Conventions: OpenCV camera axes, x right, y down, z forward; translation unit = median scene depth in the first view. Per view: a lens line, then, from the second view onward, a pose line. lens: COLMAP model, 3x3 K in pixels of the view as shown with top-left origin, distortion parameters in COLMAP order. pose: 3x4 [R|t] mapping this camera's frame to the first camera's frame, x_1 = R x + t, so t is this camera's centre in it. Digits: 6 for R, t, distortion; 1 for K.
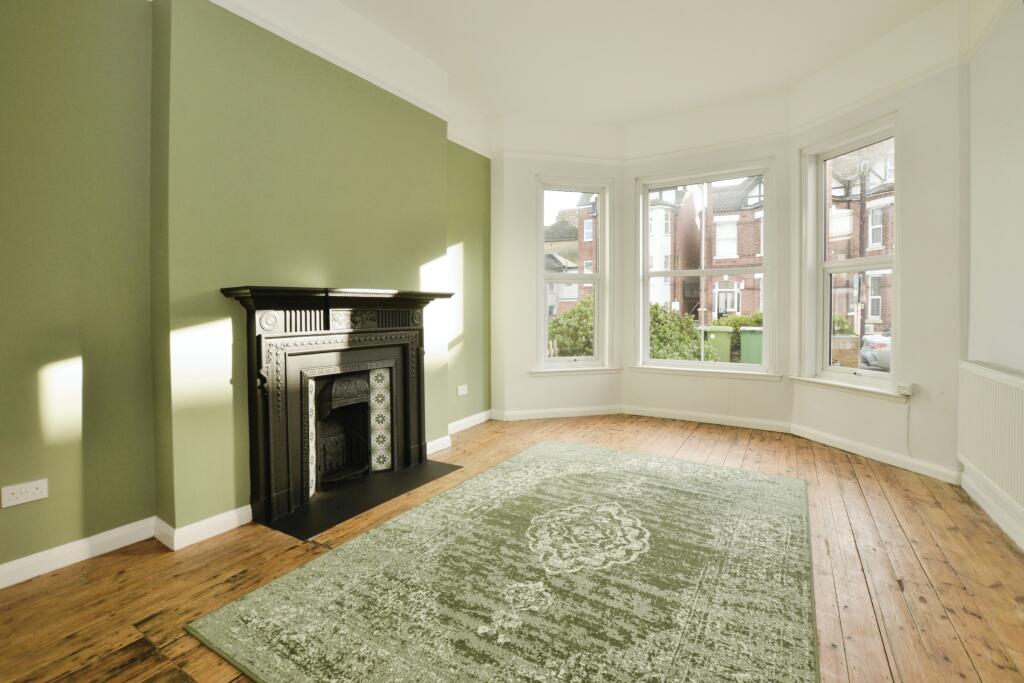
lens RADIAL K [[459.8, 0, 509.8], [0, 459.8, 323.8], [0, 0, 1]] dist [-0.026794, 0.001689]
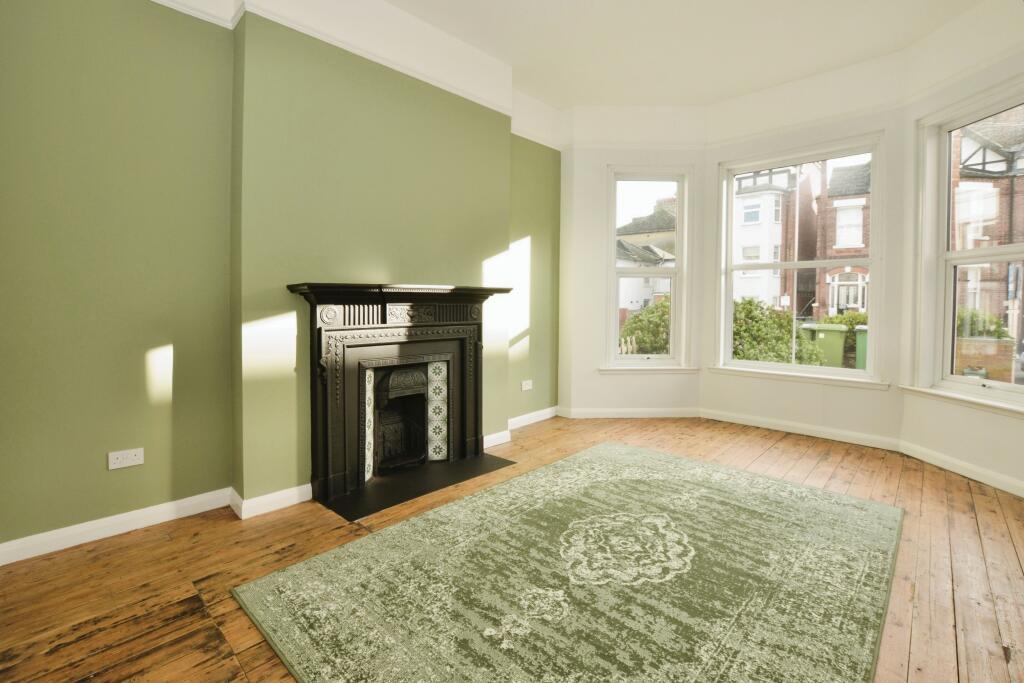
lens RADIAL K [[459.8, 0, 509.8], [0, 459.8, 323.8], [0, 0, 1]] dist [-0.026794, 0.001689]
pose [[0.978886, 0.015936, -0.203785, 0.122580], [-0.012927, 0.999787, 0.016085, -0.008842], [0.203997, -0.013111, 0.978884, 0.036437]]
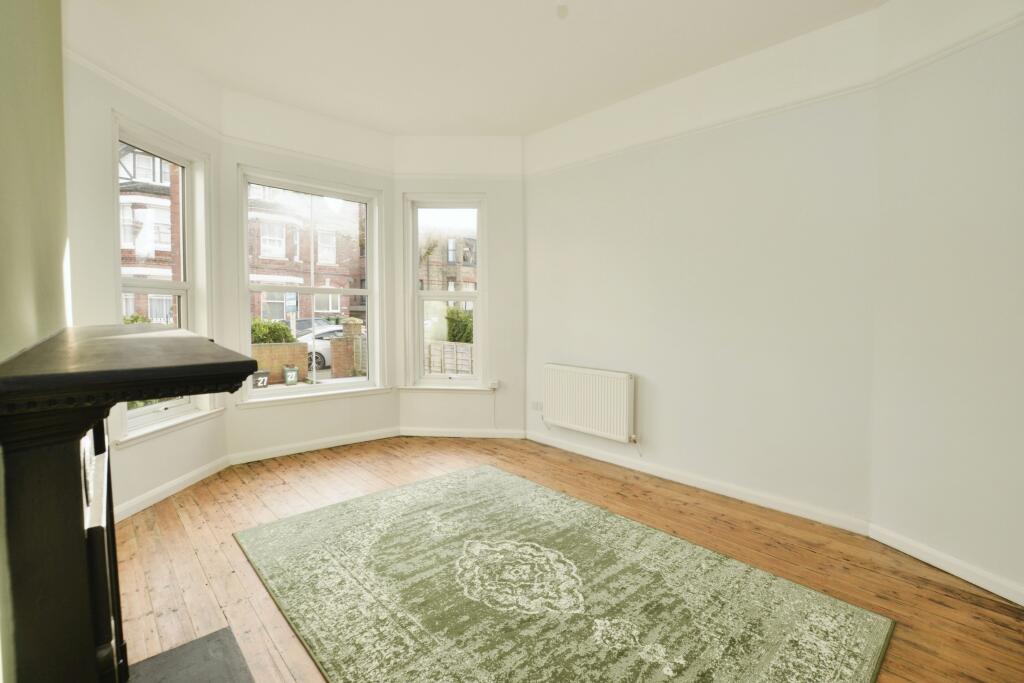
lens RADIAL K [[458.6, 0, 512.0], [0, 458.6, 341.5], [0, 0, 1]] dist [-0.029470, 0.000198]
pose [[0.262715, -0.051795, 0.963482, -0.789828], [0.010448, 0.998652, 0.050837, -0.105984], [-0.964817, -0.003289, 0.262902, 0.758206]]
